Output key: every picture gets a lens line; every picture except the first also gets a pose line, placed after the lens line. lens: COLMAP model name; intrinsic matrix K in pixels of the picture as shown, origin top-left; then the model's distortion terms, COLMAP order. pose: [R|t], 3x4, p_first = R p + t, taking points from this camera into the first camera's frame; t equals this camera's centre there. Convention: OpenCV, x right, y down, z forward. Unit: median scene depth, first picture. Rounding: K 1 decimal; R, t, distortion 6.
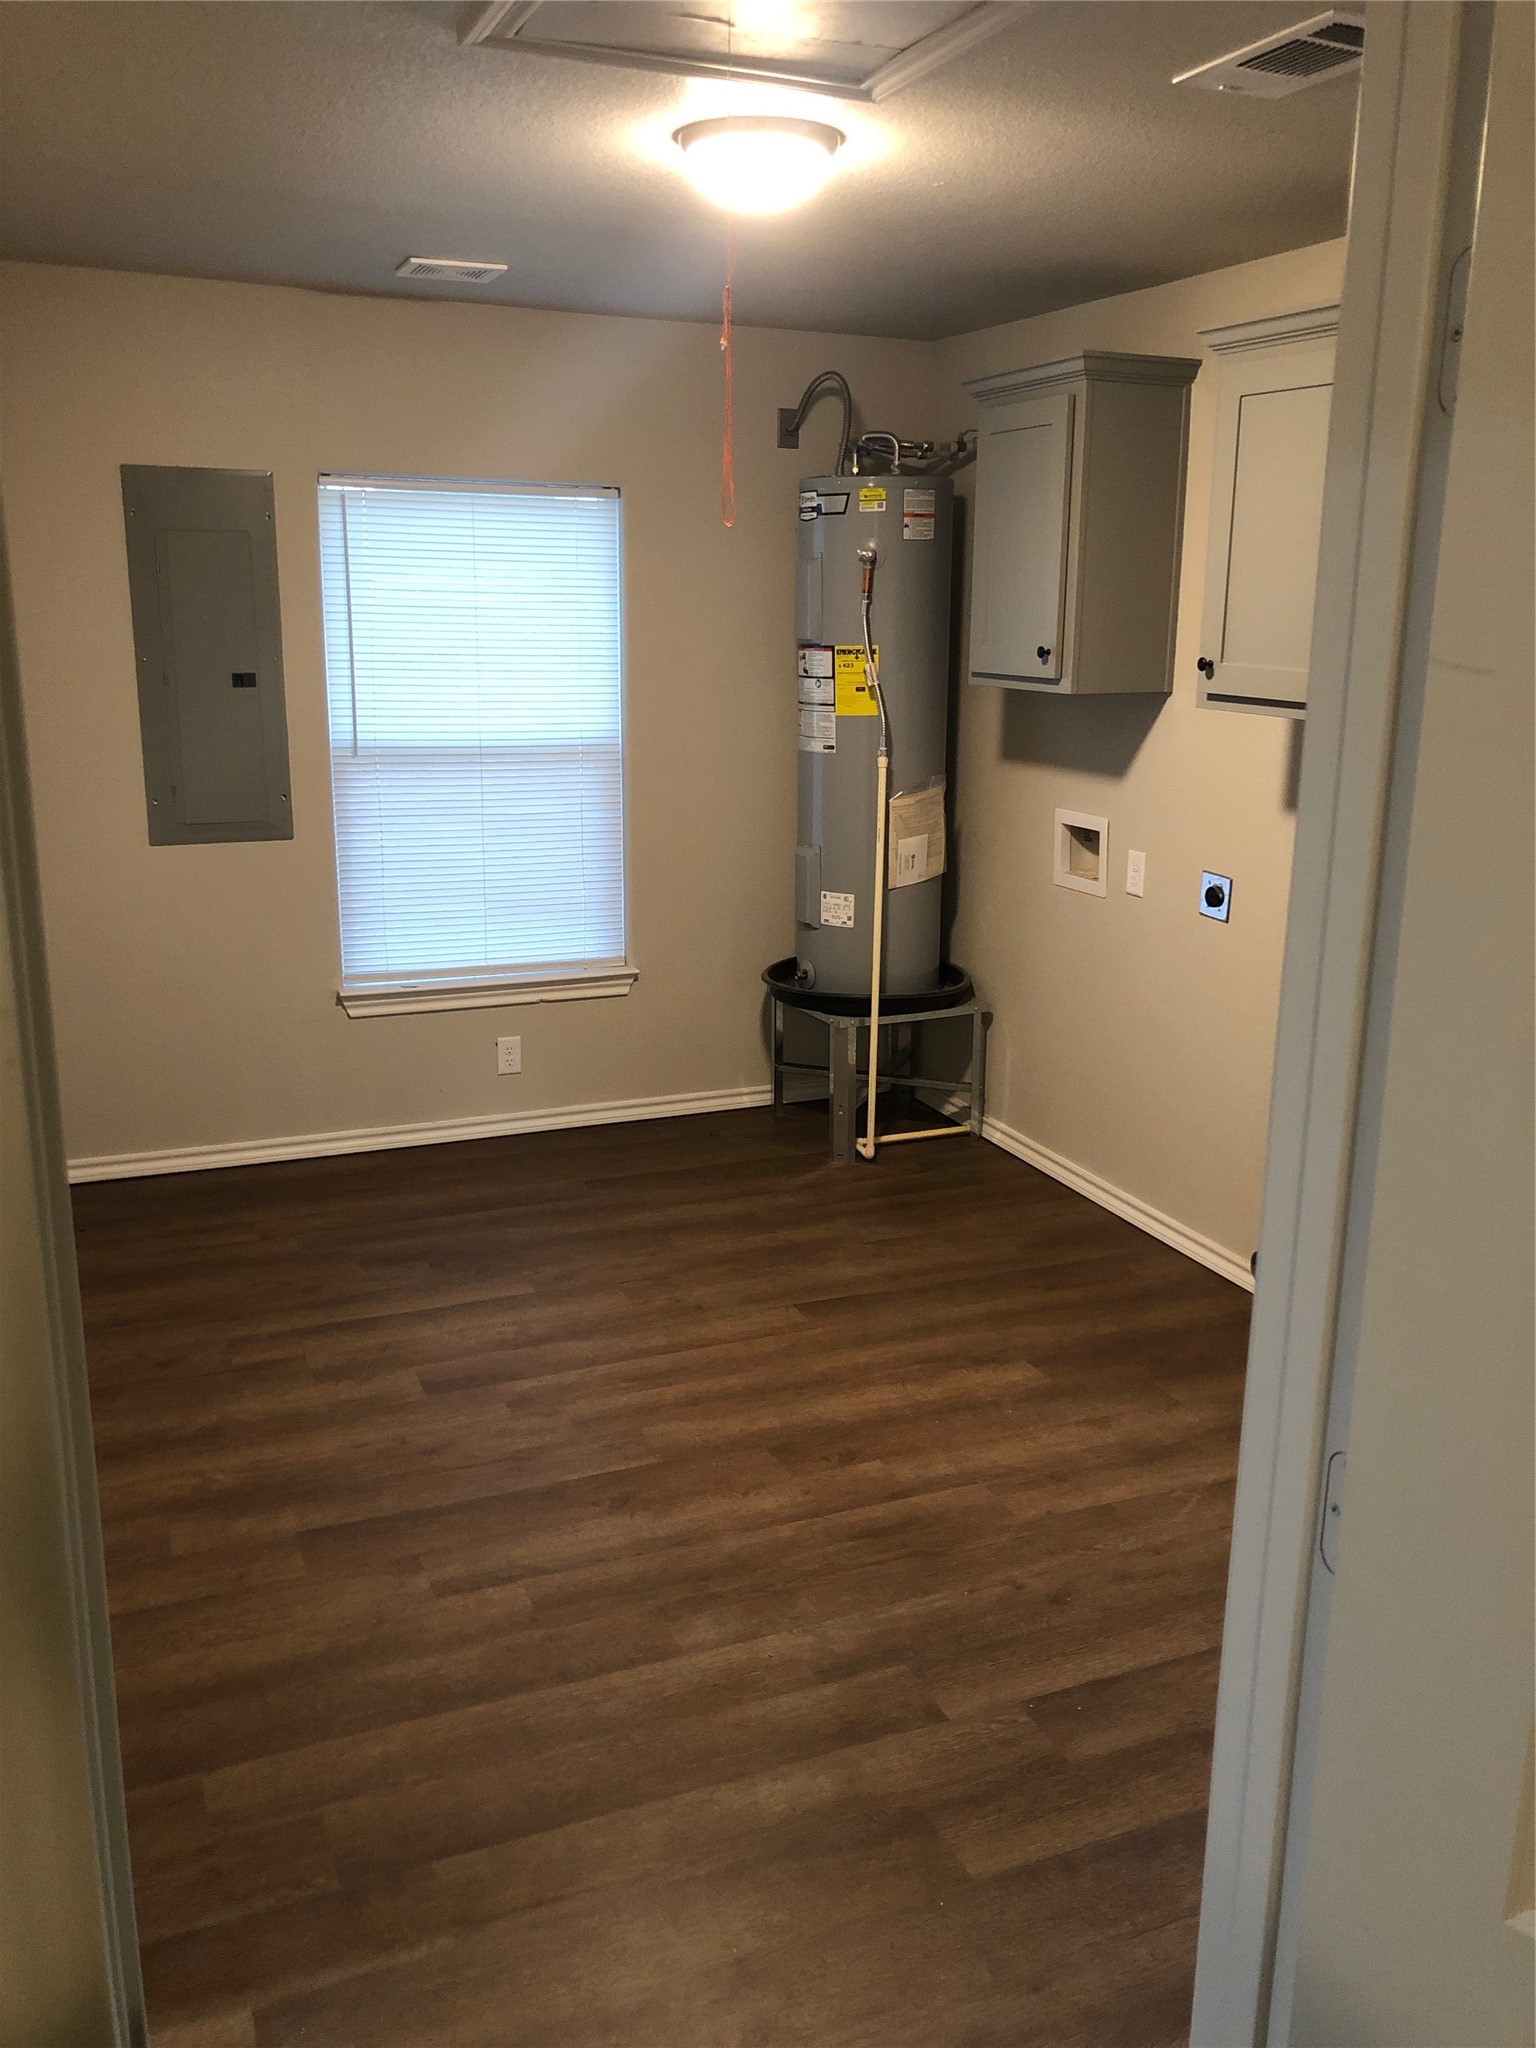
lens RADIAL K [[1673.8, 0, 768.0], [0, 1673.8, 1024.0], [0, 0, 1]] dist [0.004841, 0.000584]
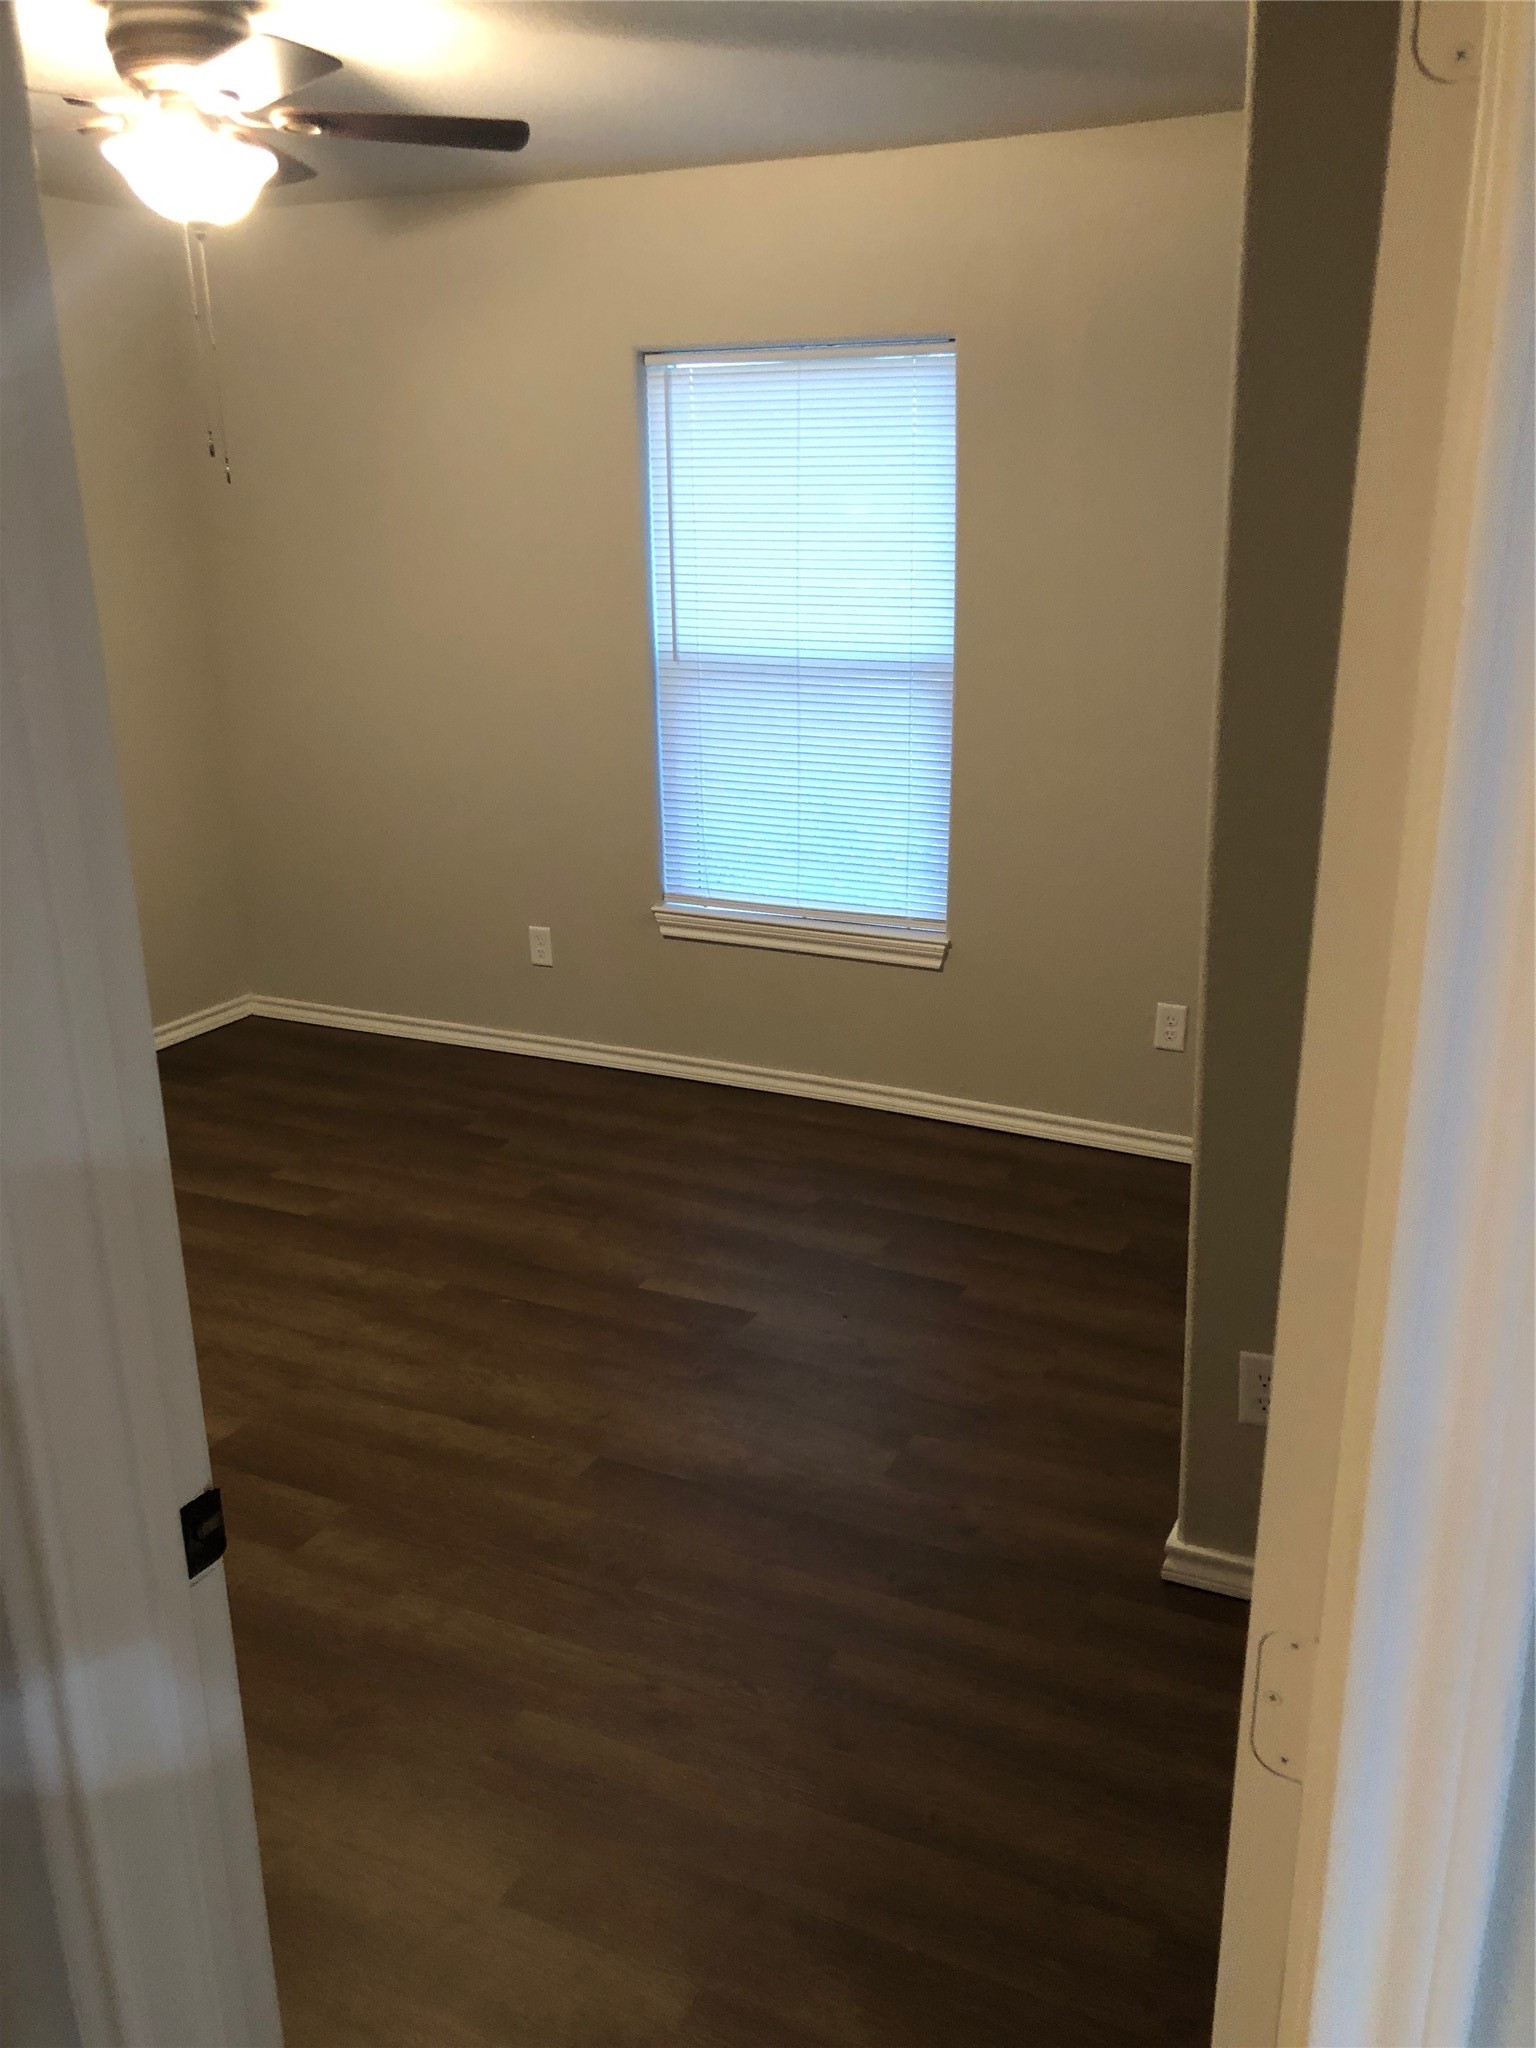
lens RADIAL K [[1673.8, 0, 768.0], [0, 1673.8, 1024.0], [0, 0, 1]] dist [0.004841, 0.000584]
pose [[0.666748, 0.203358, -0.717002, 0.481473], [-0.161049, 0.978637, 0.127803, -0.087974], [0.727675, 0.030260, 0.685255, 0.398533]]
